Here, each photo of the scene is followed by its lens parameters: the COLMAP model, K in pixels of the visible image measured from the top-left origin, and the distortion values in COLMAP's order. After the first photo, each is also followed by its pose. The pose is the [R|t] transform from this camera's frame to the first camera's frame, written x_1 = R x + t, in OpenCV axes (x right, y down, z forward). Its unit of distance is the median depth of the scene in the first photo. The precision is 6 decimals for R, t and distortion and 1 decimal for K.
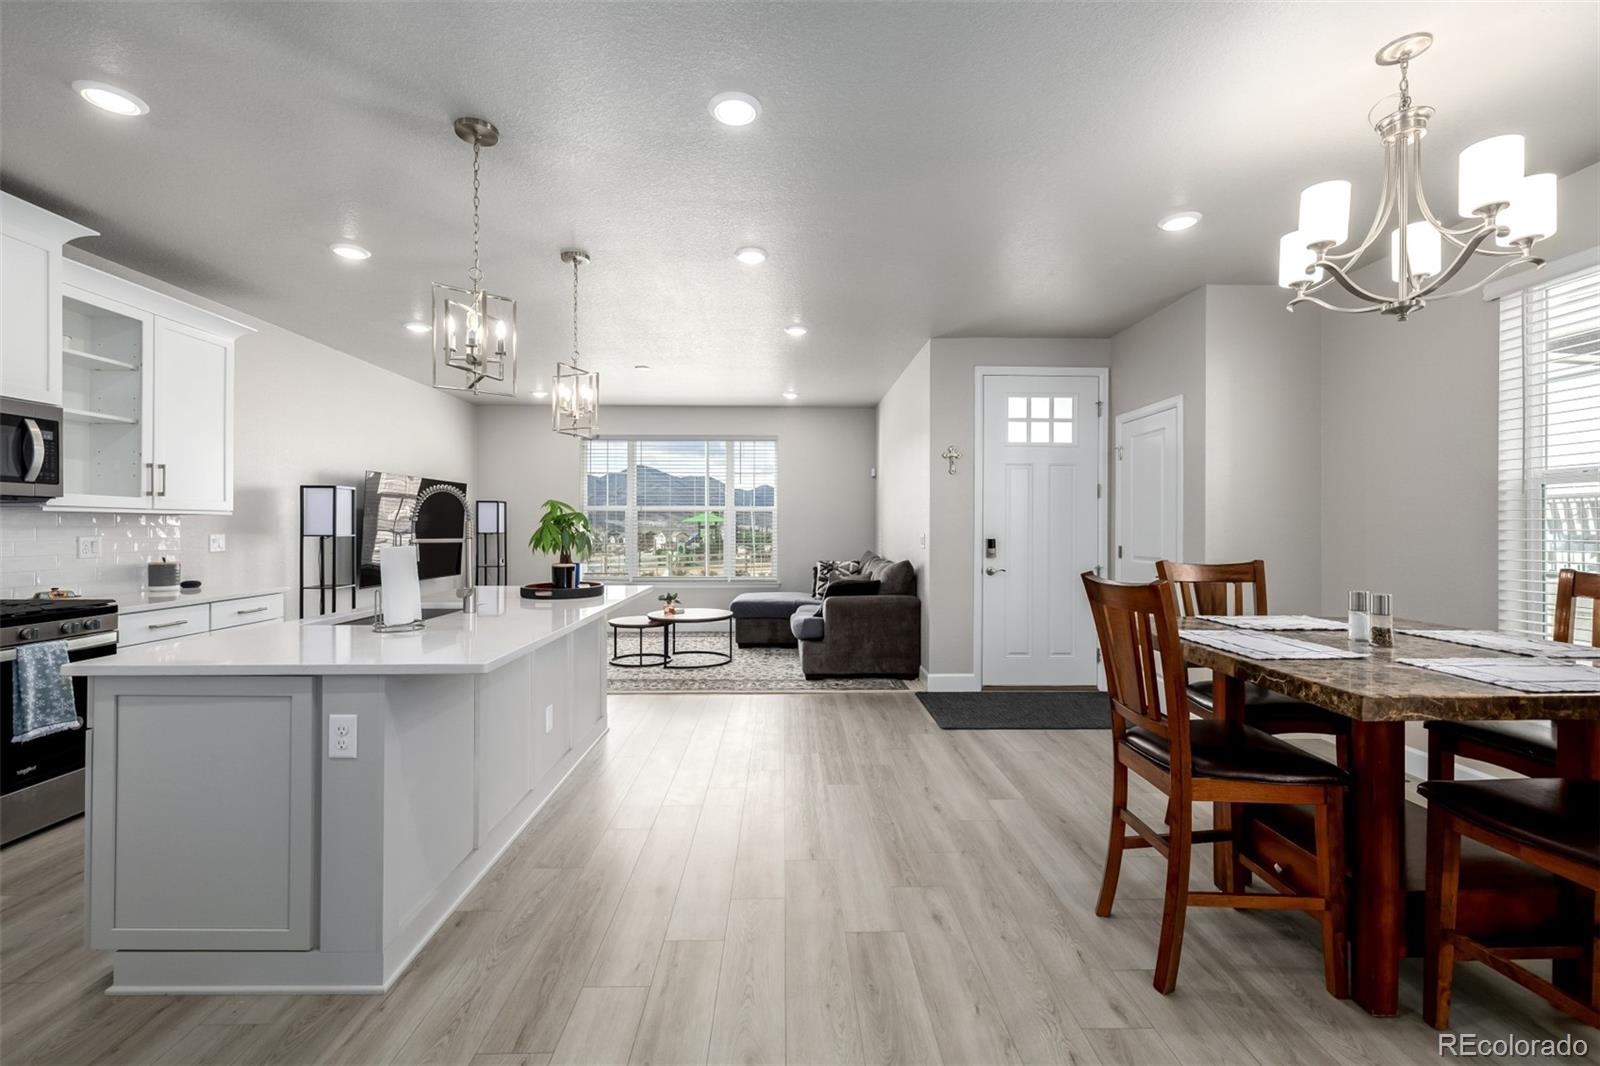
lens RADIAL K [[674.4, 0, 801.4], [0, 674.4, 524.7], [0, 0, 1]] dist [-0.002207, 0.000404]
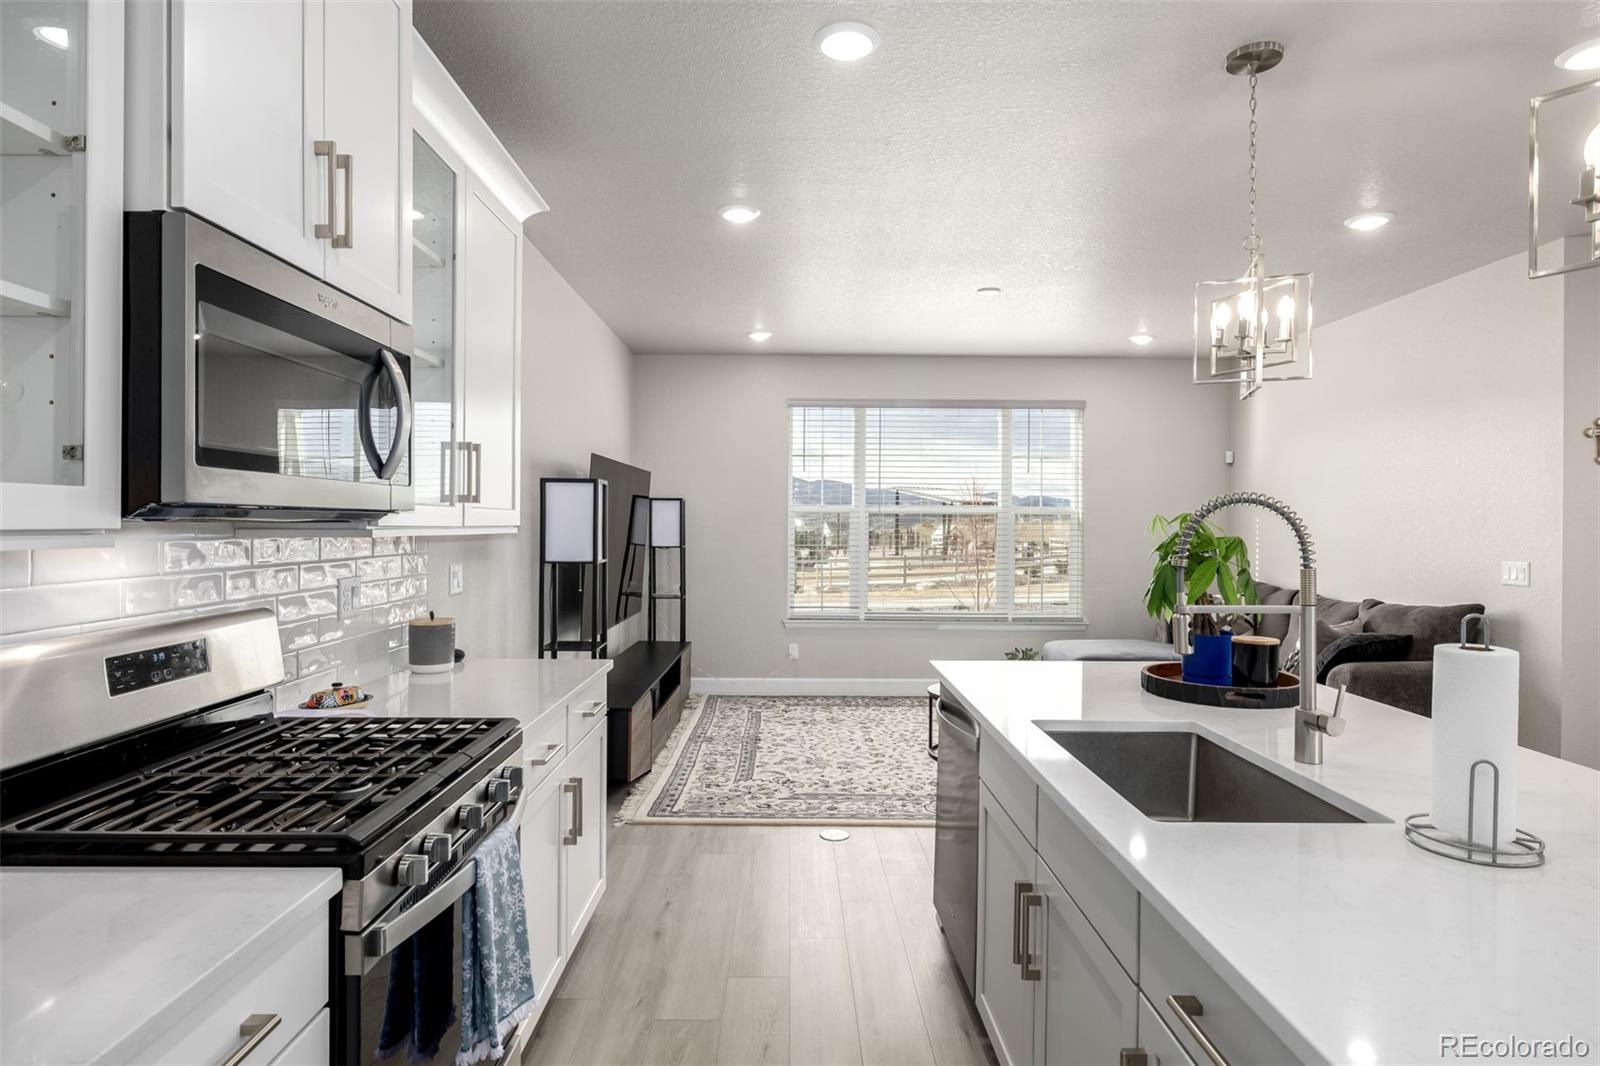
lens RADIAL K [[878.6, 0, 801.8], [0, 878.6, 525.1], [0, 0, 1]] dist [-0.002564, -0.000330]
pose [[0.999931, 0.008259, -0.008366, -0.498138], [-0.008195, 0.999938, 0.007592, -0.023430], [0.008429, -0.007523, 0.999936, 0.221628]]
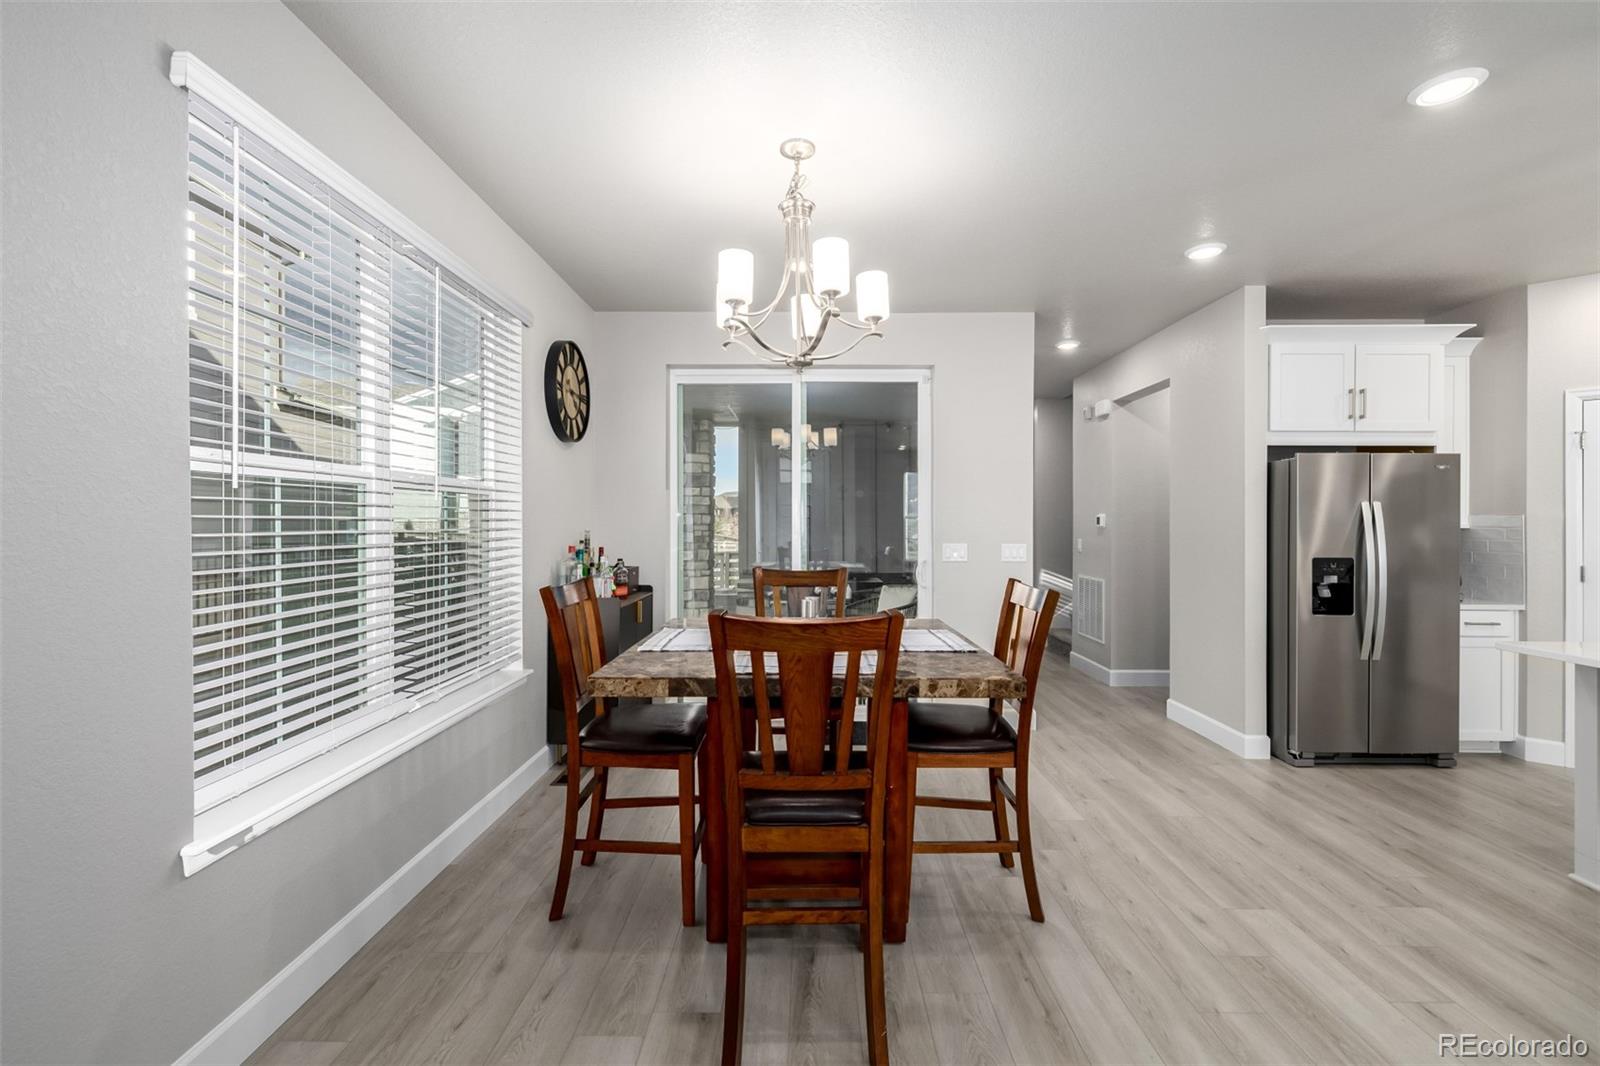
lens RADIAL K [[697.3, 0, 802.8], [0, 697.3, 528.1], [0, 0, 1]] dist [0.008241, -0.001509]
pose [[-0.999659, -0.006313, 0.025344, 0.349038], [-0.006256, 0.999978, 0.002316, -0.009356], [-0.025358, 0.002156, -0.999676, 0.925456]]
